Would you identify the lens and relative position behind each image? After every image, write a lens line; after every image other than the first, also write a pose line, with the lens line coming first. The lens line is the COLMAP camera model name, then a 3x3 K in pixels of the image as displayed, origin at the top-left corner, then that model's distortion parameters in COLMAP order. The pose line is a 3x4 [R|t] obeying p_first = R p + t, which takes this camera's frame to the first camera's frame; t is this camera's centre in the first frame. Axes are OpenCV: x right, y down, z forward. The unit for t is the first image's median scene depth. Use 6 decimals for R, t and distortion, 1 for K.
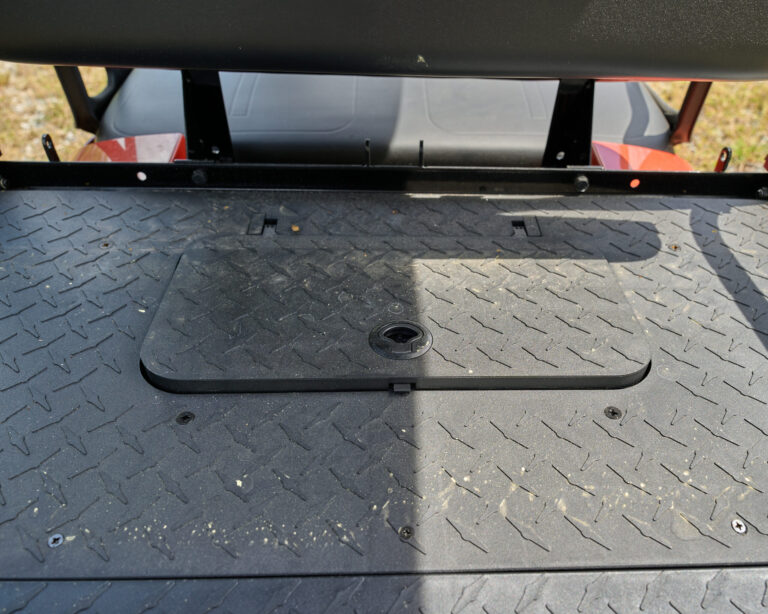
lens RADIAL K [[692.2, 0, 384.0], [0, 692.2, 346.6], [0, 0, 1]] dist [-0.002110, -0.010331]
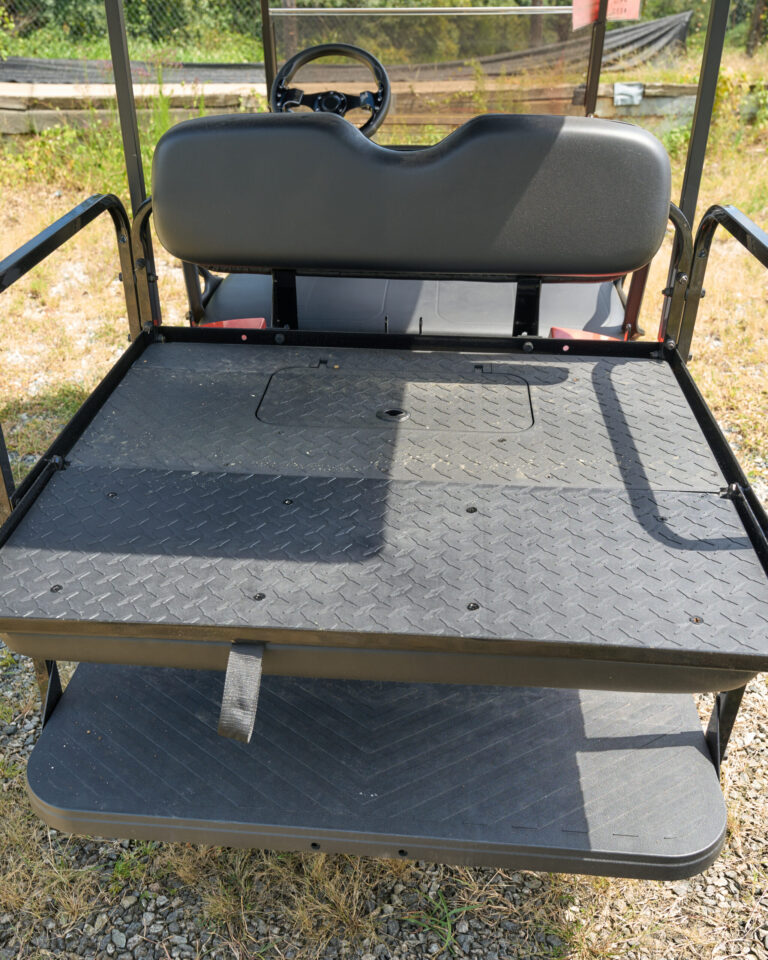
lens RADIAL K [[865.3, 0, 358.0], [0, 865.3, 481.0], [0, 0, 1]] dist [-0.002110, -0.010331]
pose [[0.995200, 0.020435, -0.095709, 0.113452], [-0.036831, 0.984264, -0.172821, 0.425904], [0.090671, 0.175516, 0.980292, -0.904396]]
